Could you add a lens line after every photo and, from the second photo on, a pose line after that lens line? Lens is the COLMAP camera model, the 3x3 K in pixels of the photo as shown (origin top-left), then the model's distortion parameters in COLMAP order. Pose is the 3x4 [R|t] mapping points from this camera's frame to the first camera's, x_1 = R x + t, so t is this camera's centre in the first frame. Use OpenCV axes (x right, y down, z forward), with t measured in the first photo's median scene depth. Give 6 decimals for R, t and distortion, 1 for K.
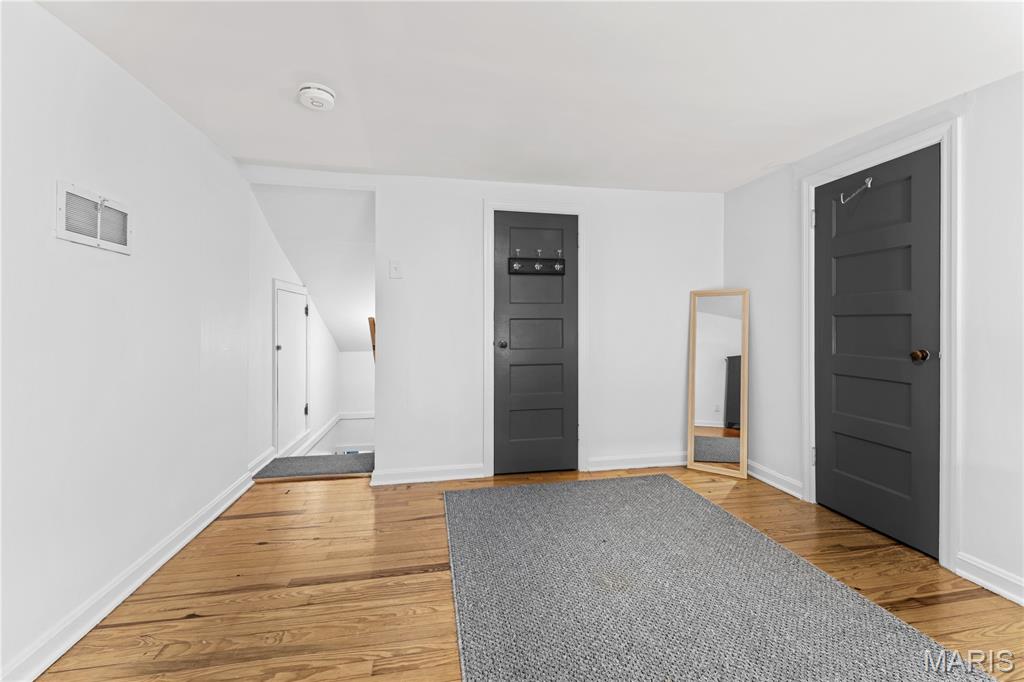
lens RADIAL K [[422.4, 0, 514.1], [0, 422.4, 322.3], [0, 0, 1]] dist [-0.000638, -0.000182]
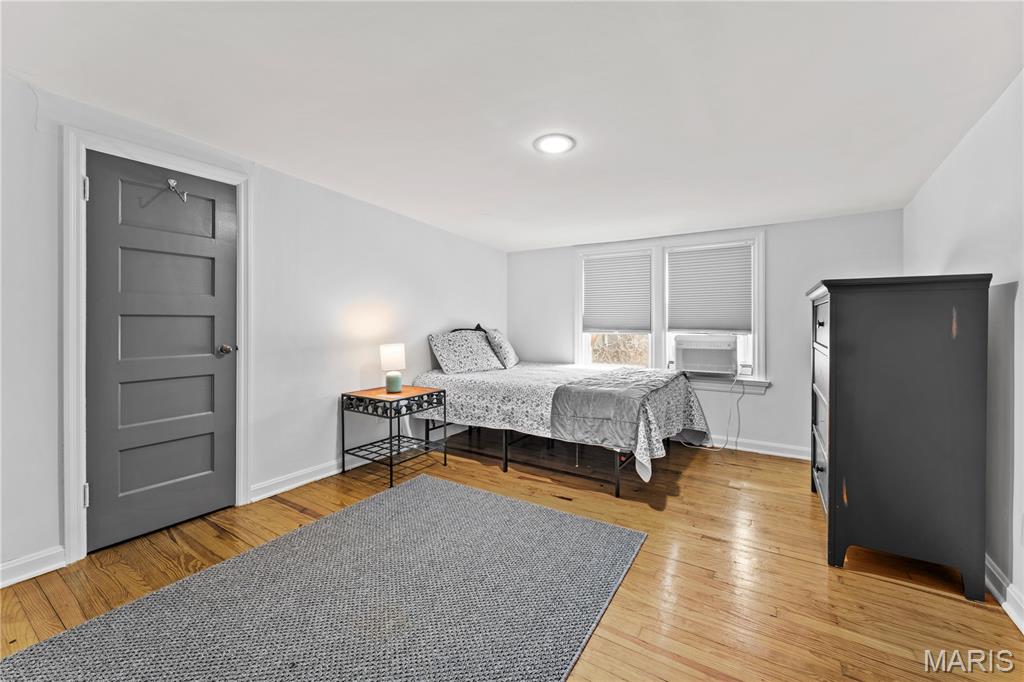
lens RADIAL K [[422.4, 0, 514.1], [0, 422.4, 322.3], [0, 0, 1]] dist [-0.000638, -0.000182]
pose [[-0.723859, 0.000516, 0.689948, -0.472754], [0.003665, 0.999988, 0.003097, -0.001636], [-0.689938, 0.004771, -0.723853, 1.229756]]
